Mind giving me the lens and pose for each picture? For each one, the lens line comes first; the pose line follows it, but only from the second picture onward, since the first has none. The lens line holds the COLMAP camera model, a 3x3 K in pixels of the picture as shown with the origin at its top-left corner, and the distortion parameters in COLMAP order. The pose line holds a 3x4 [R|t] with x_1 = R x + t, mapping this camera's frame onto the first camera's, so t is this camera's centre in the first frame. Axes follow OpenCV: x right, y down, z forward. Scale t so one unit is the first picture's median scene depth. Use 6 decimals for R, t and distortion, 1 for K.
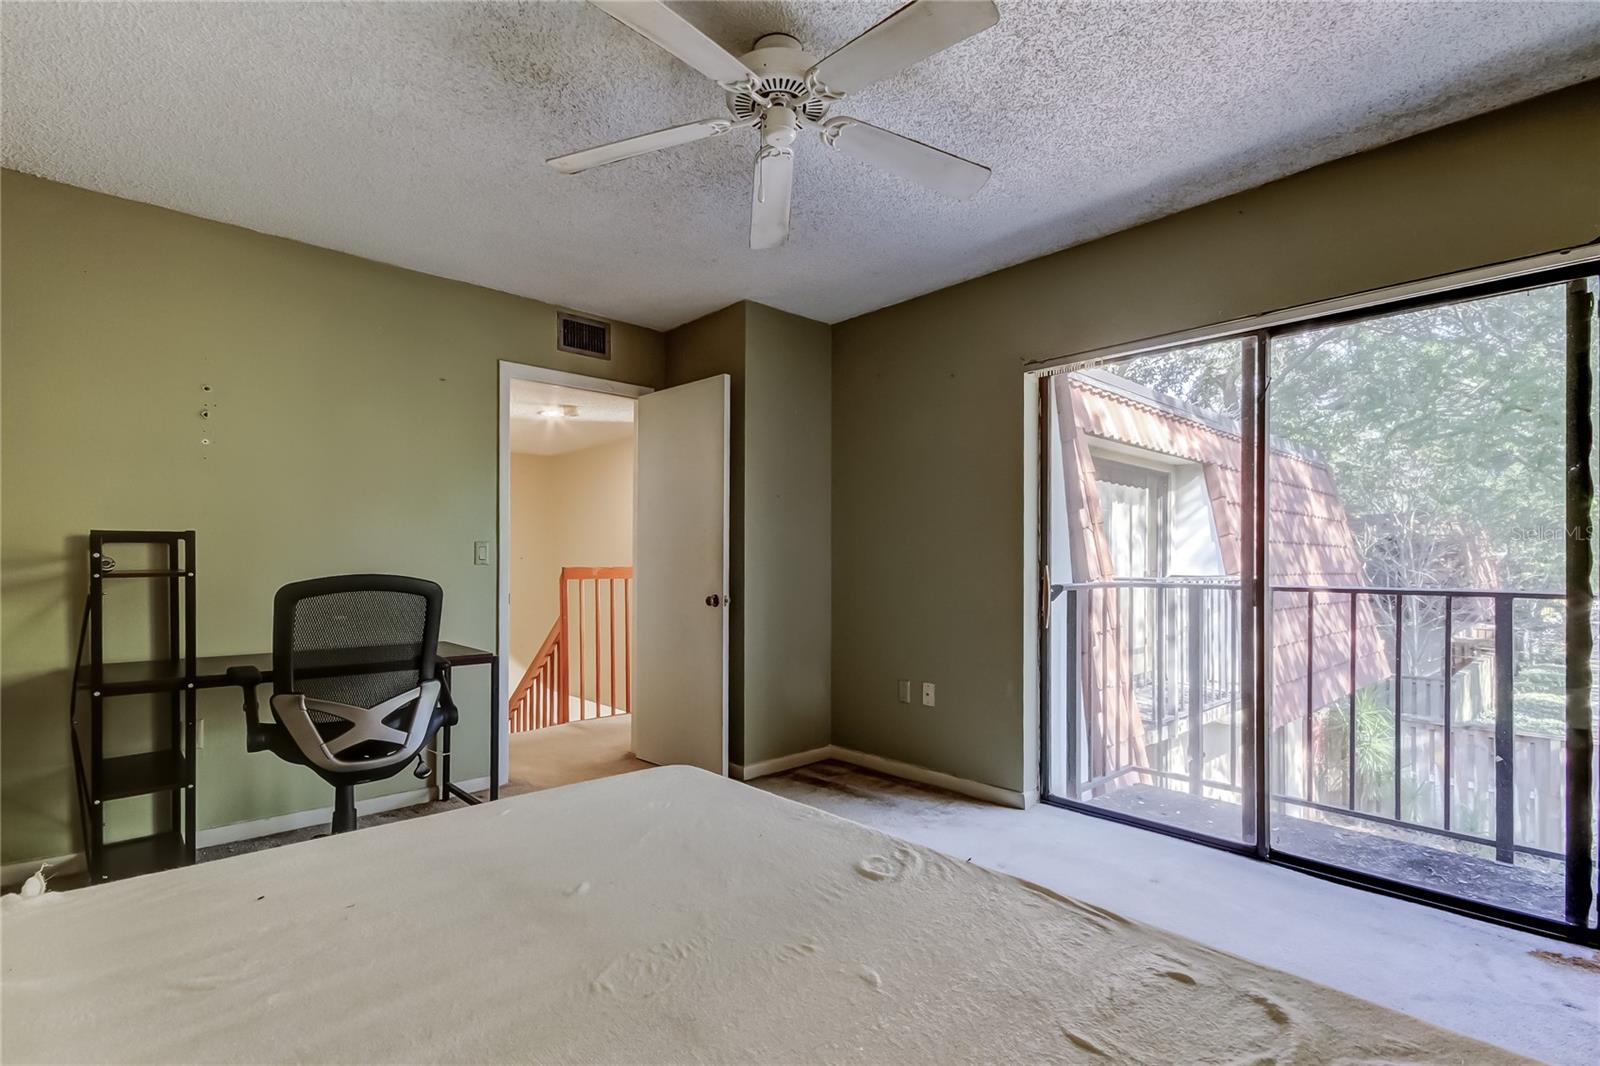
lens RADIAL K [[741.0, 0, 807.6], [0, 741.0, 535.6], [0, 0, 1]] dist [0.015588, -0.002254]
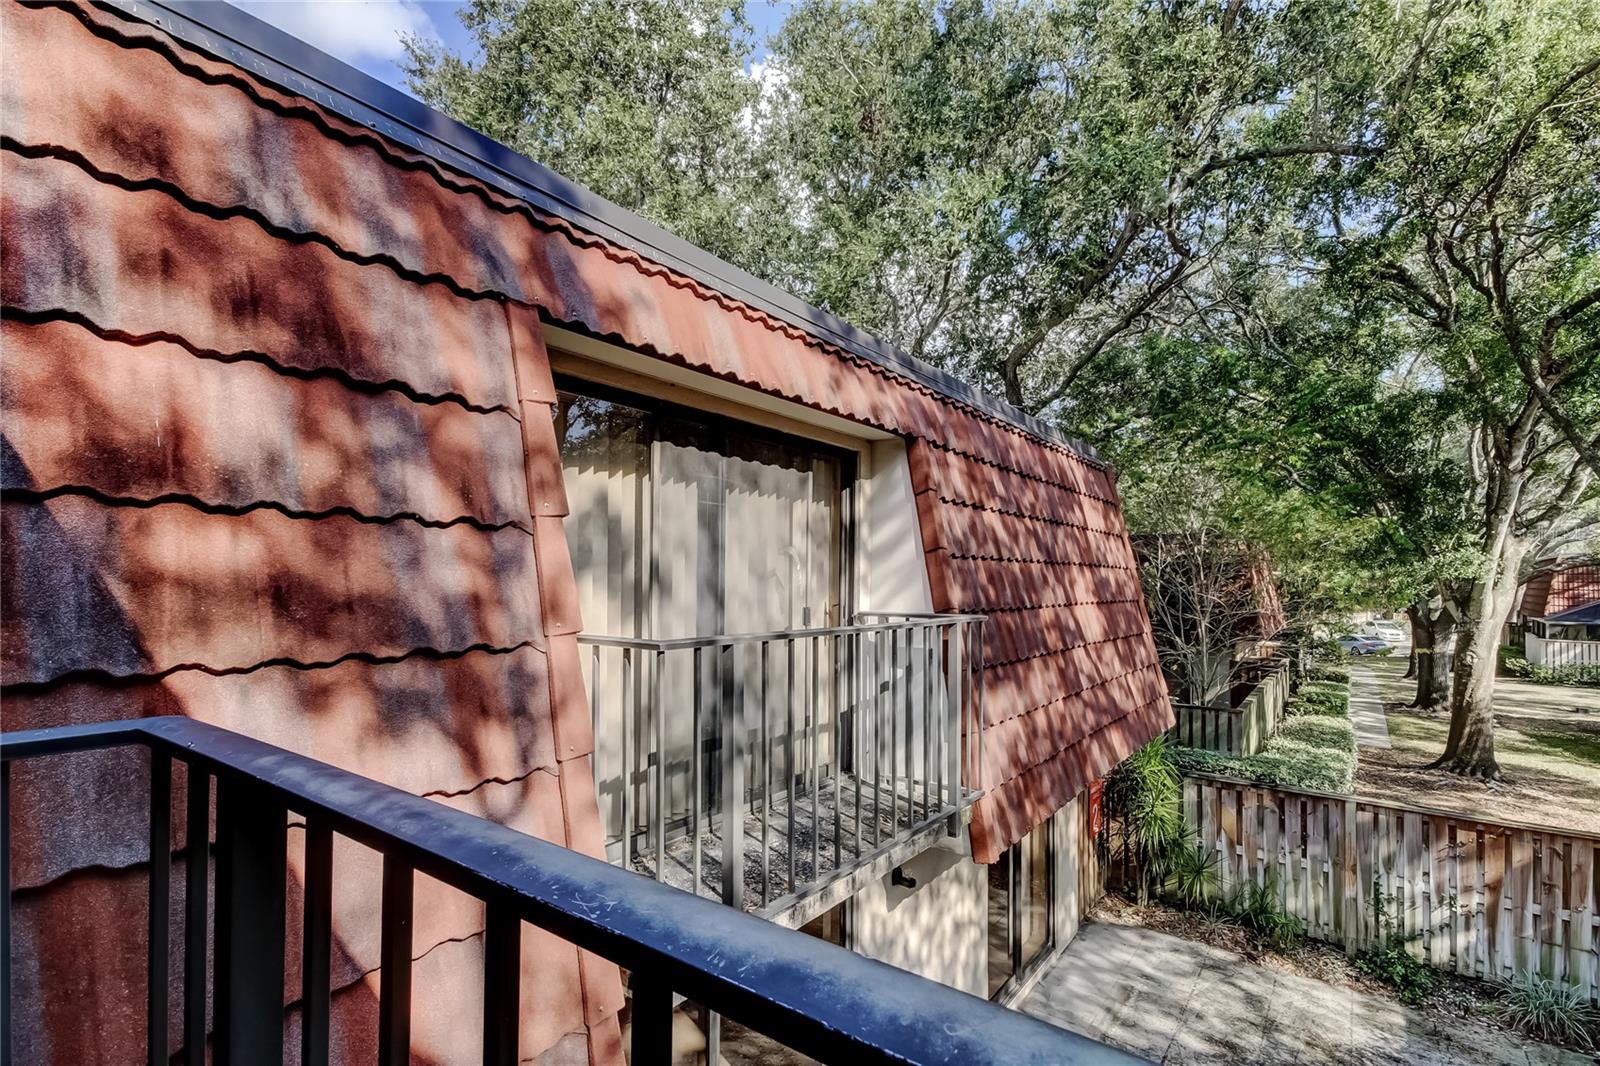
lens RADIAL K [[741.0, 0, 793.2], [0, 741.0, 542.5], [0, 0, 1]] dist [0.015588, -0.002254]
pose [[0.985317, 0.013020, 0.170236, 0.233618], [-0.011154, 0.999867, -0.011912, 0.002296], [-0.170369, 0.009838, 0.985331, 0.274497]]
